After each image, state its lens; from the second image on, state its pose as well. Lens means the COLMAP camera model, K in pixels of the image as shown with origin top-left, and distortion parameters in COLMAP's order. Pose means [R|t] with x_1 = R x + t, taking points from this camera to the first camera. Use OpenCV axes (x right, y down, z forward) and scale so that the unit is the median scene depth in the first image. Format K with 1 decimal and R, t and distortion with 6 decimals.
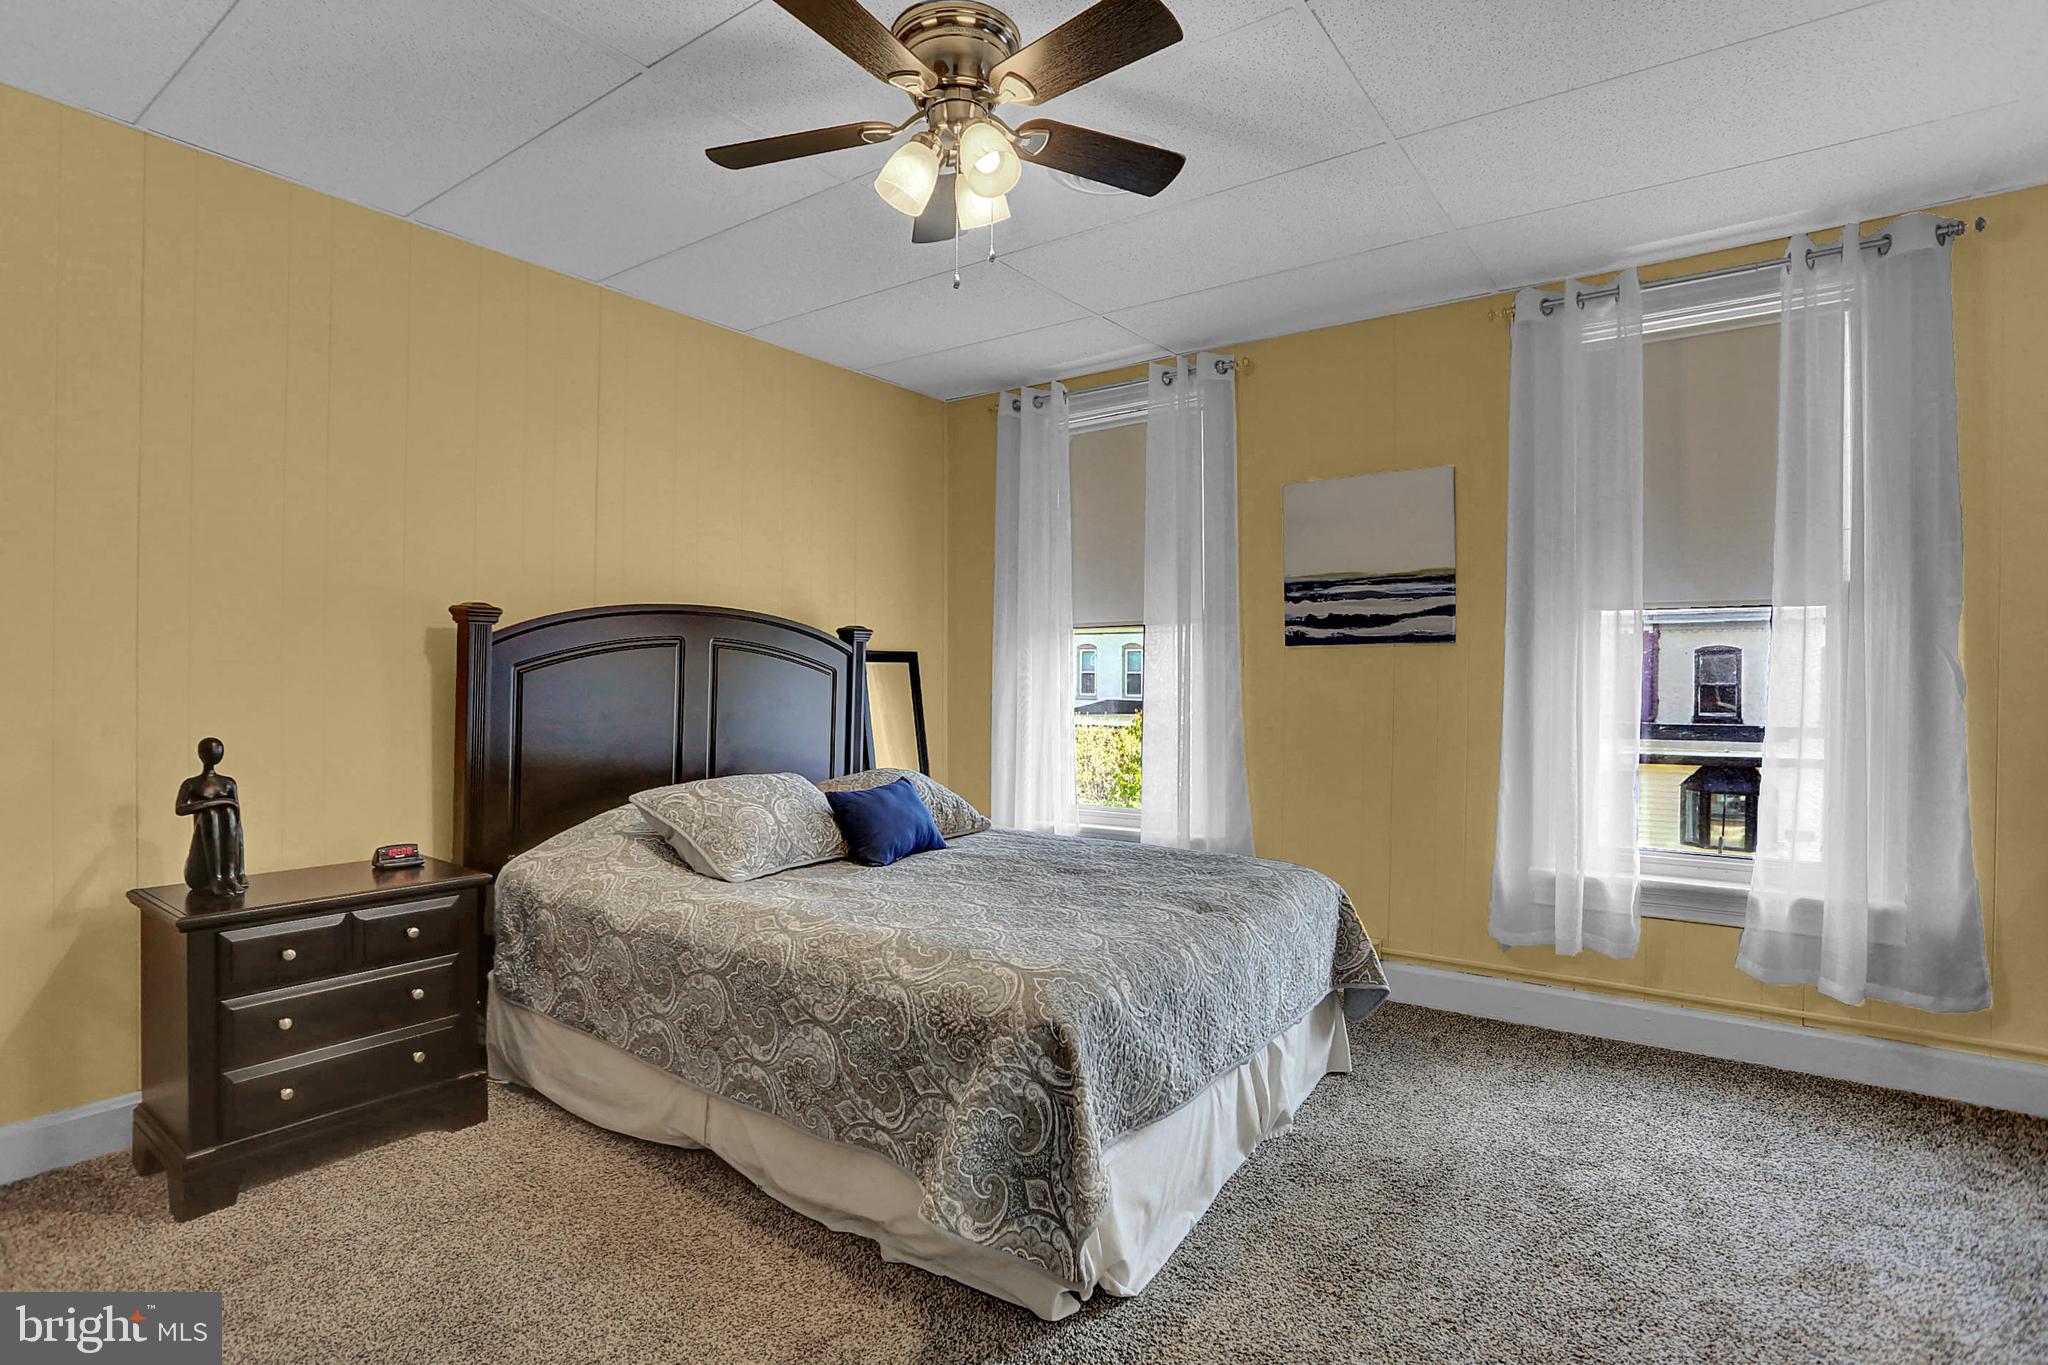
lens RADIAL K [[1003.9, 0, 1019.6], [0, 1003.9, 665.7], [0, 0, 1]] dist [-0.080286, 0.032889]
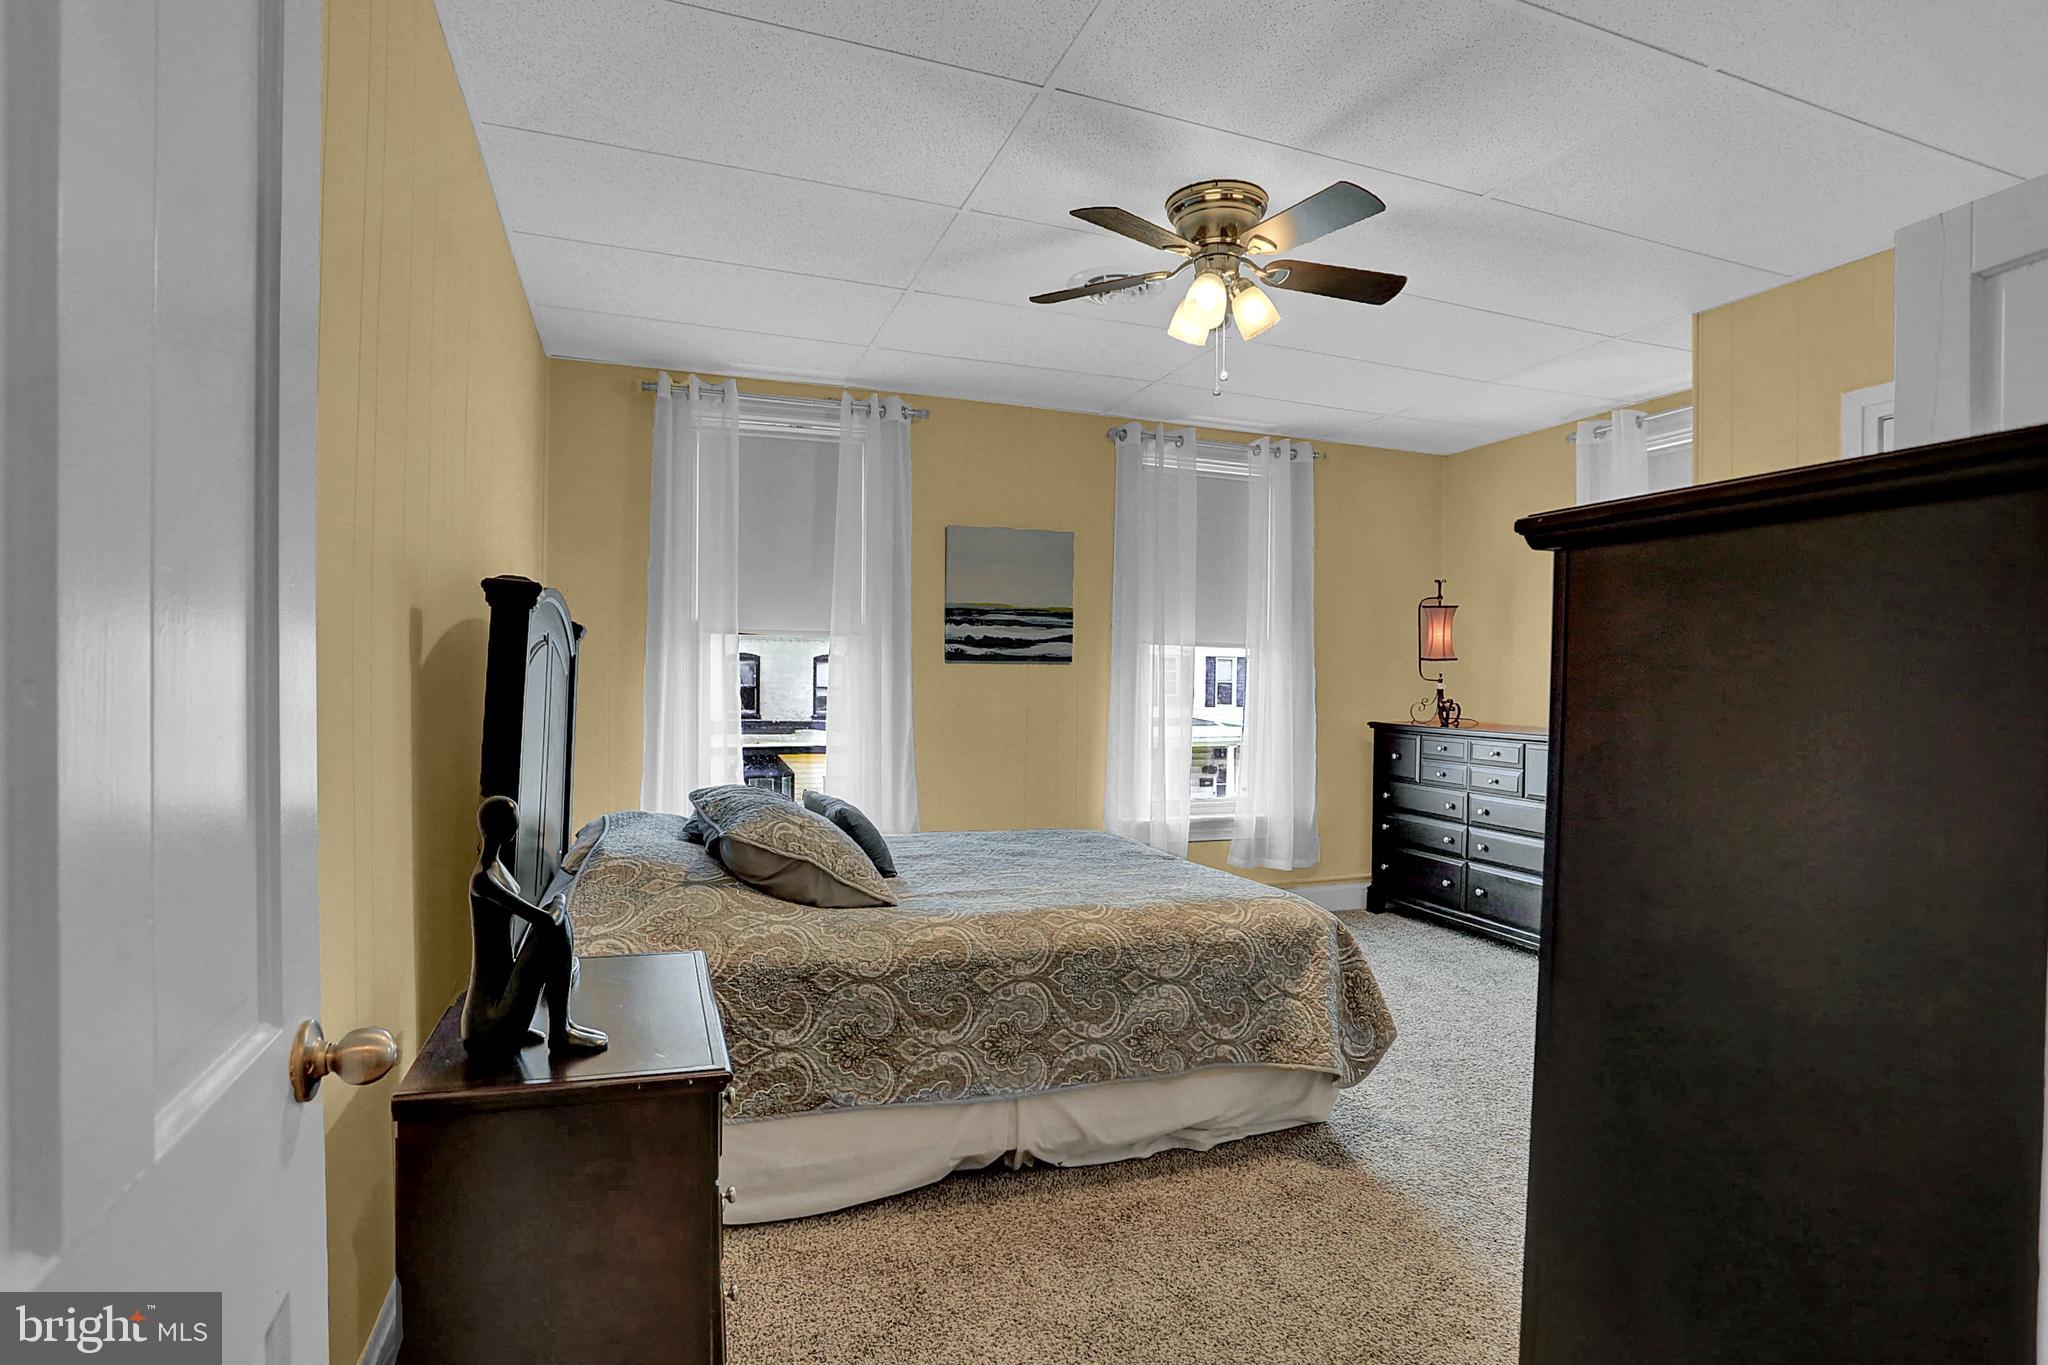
lens RADIAL K [[1010.8, 0, 1024.0], [0, 1010.8, 682.5], [0, 0, 1]] dist [-0.086147, 0.035720]
pose [[0.563513, 0.007453, 0.826074, -0.782464], [-0.021483, 0.999753, 0.005635, -0.002622], [-0.825828, -0.020922, 0.563534, 0.279382]]
